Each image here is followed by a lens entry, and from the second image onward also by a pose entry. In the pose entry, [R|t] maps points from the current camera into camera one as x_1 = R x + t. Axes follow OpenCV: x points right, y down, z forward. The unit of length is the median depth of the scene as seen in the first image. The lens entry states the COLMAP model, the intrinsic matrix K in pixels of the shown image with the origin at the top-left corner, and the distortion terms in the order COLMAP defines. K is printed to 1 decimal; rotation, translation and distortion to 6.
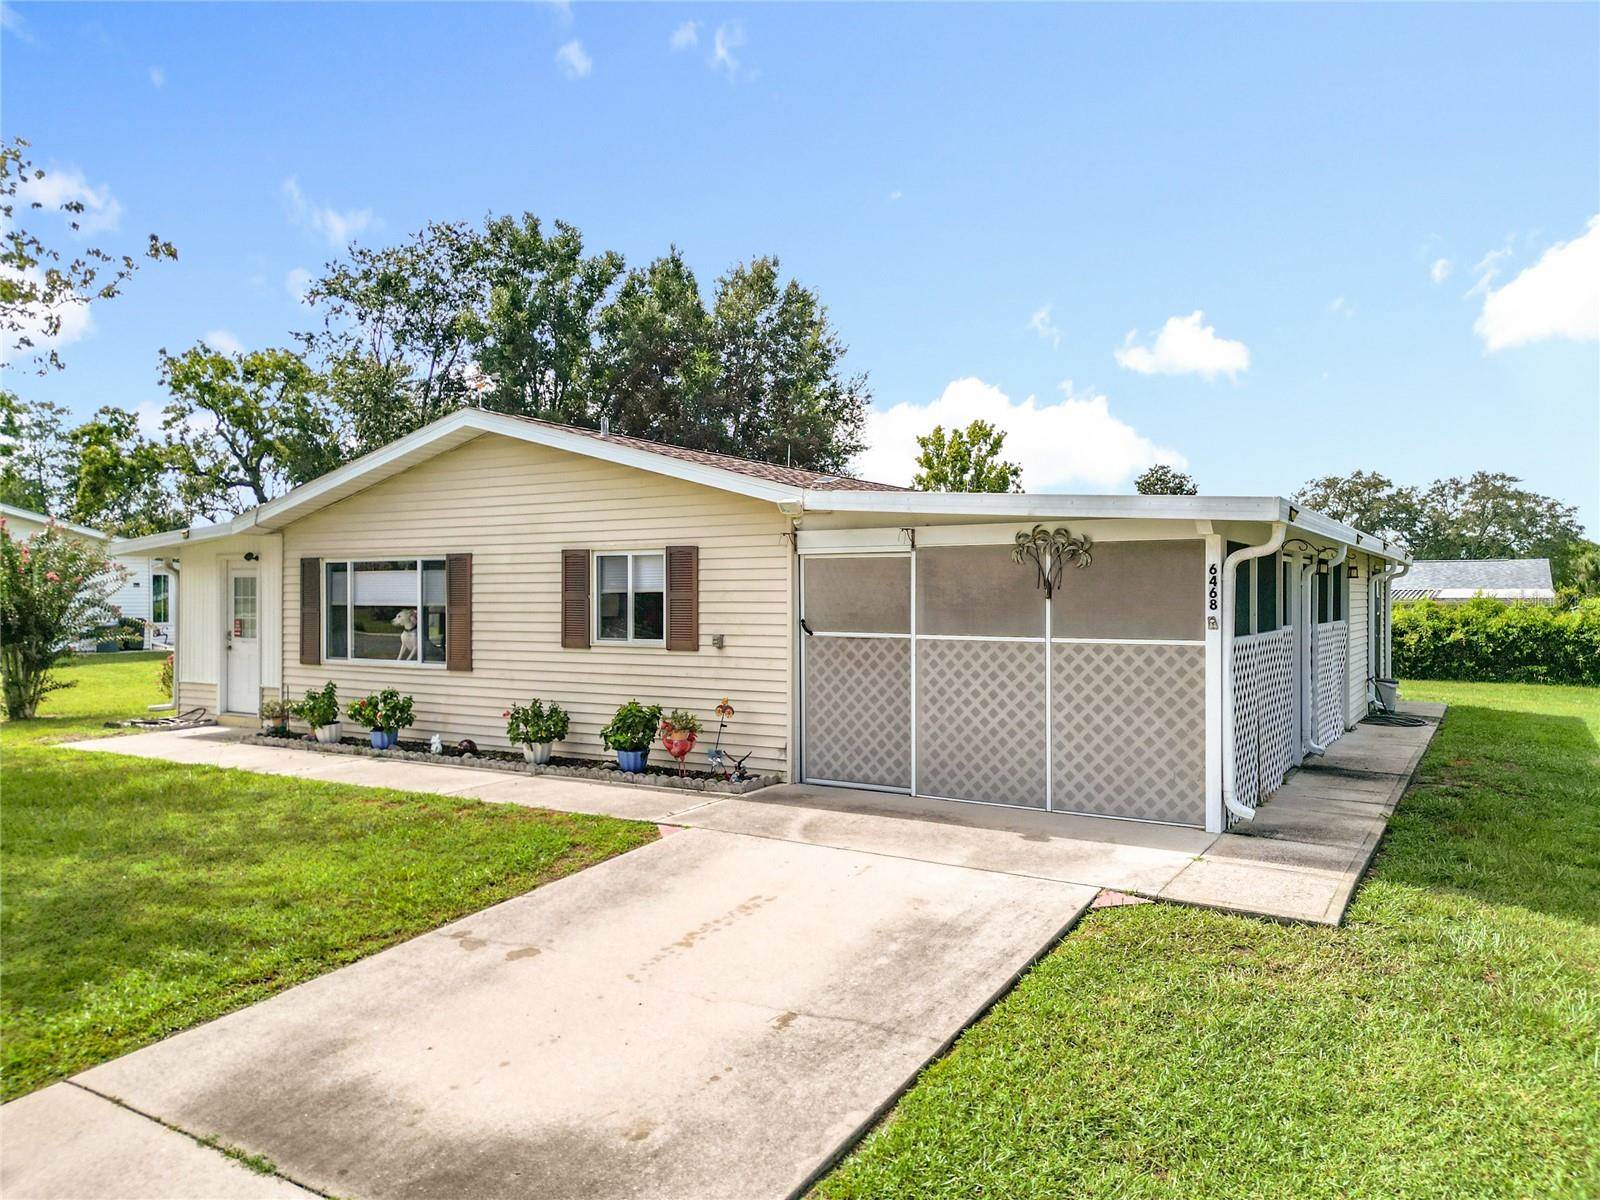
lens RADIAL K [[1131.8, 0, 800.0], [0, 1131.8, 600.0], [0, 0, 1]] dist [0.075829, -0.068746]
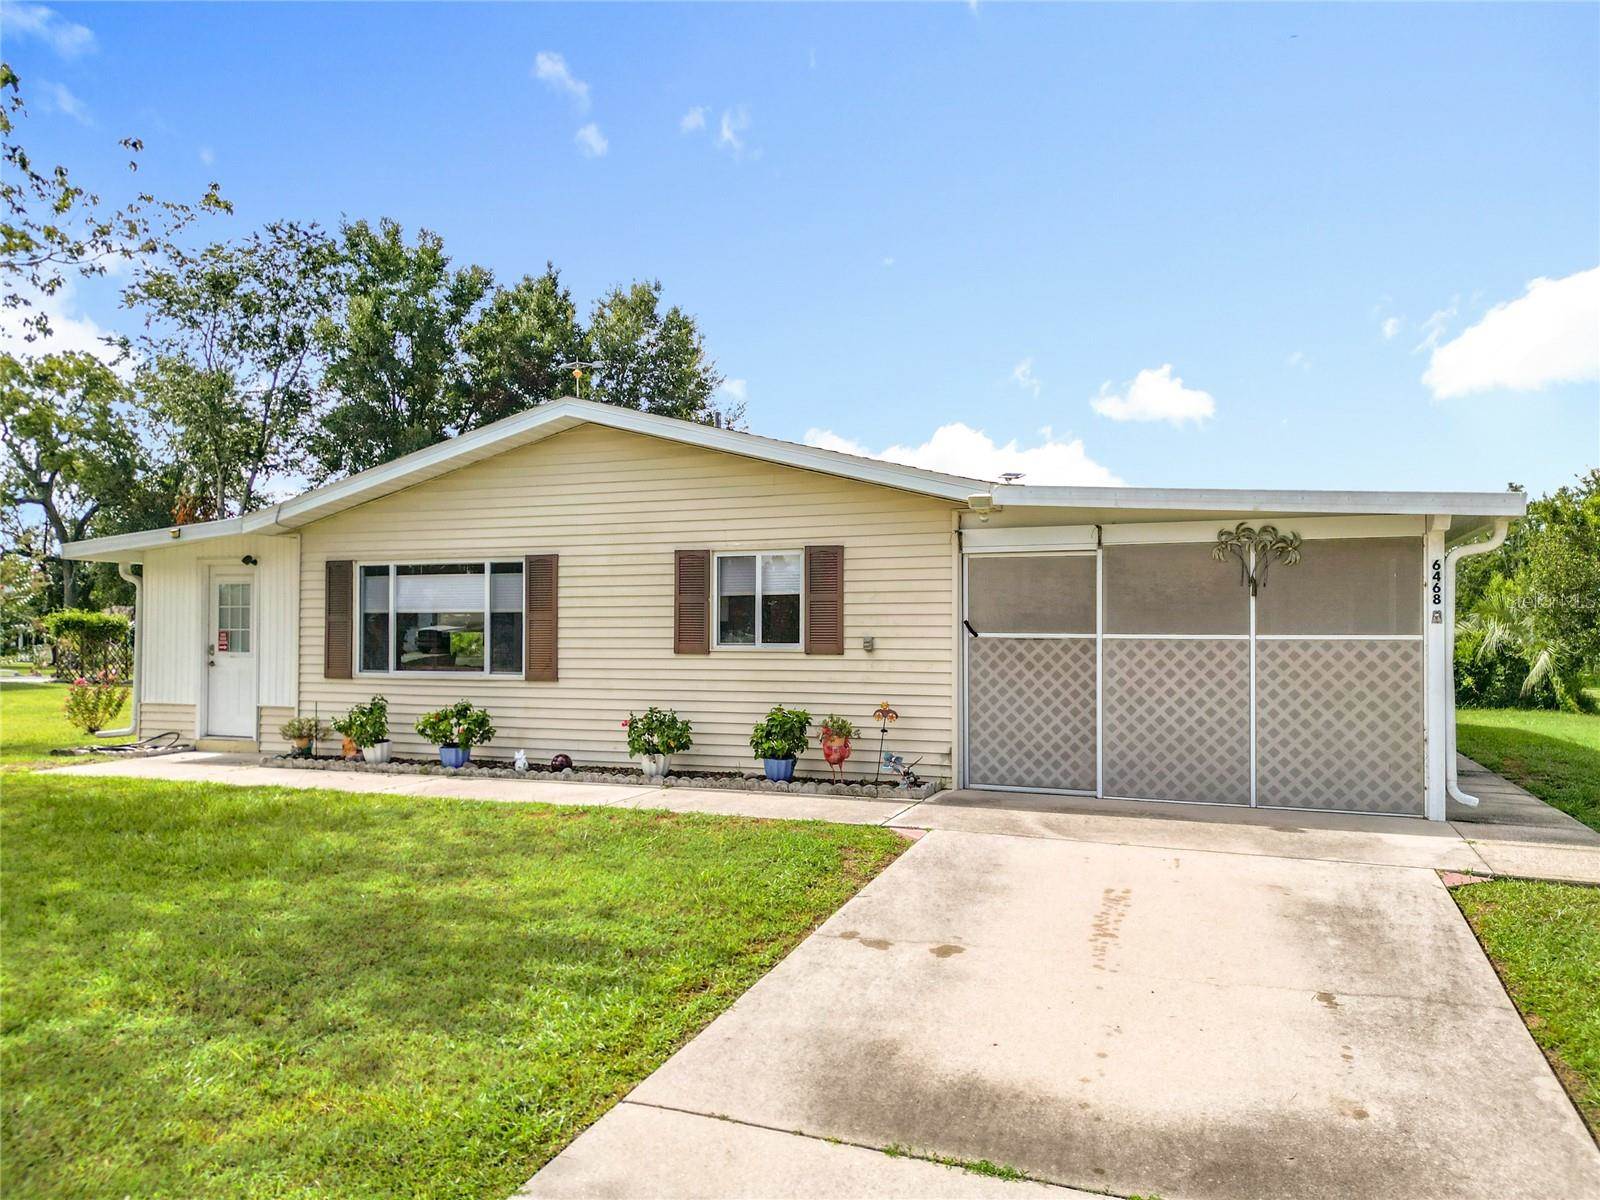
lens RADIAL K [[1133.5, 0, 797.5], [0, 1133.5, 626.5], [0, 0, 1]] dist [0.069948, -0.069693]
pose [[0.983967, 0.005076, 0.178276, -0.295379], [-0.002749, 0.999908, -0.013296, 0.033360], [-0.178327, 0.012593, 0.983891, 0.061458]]
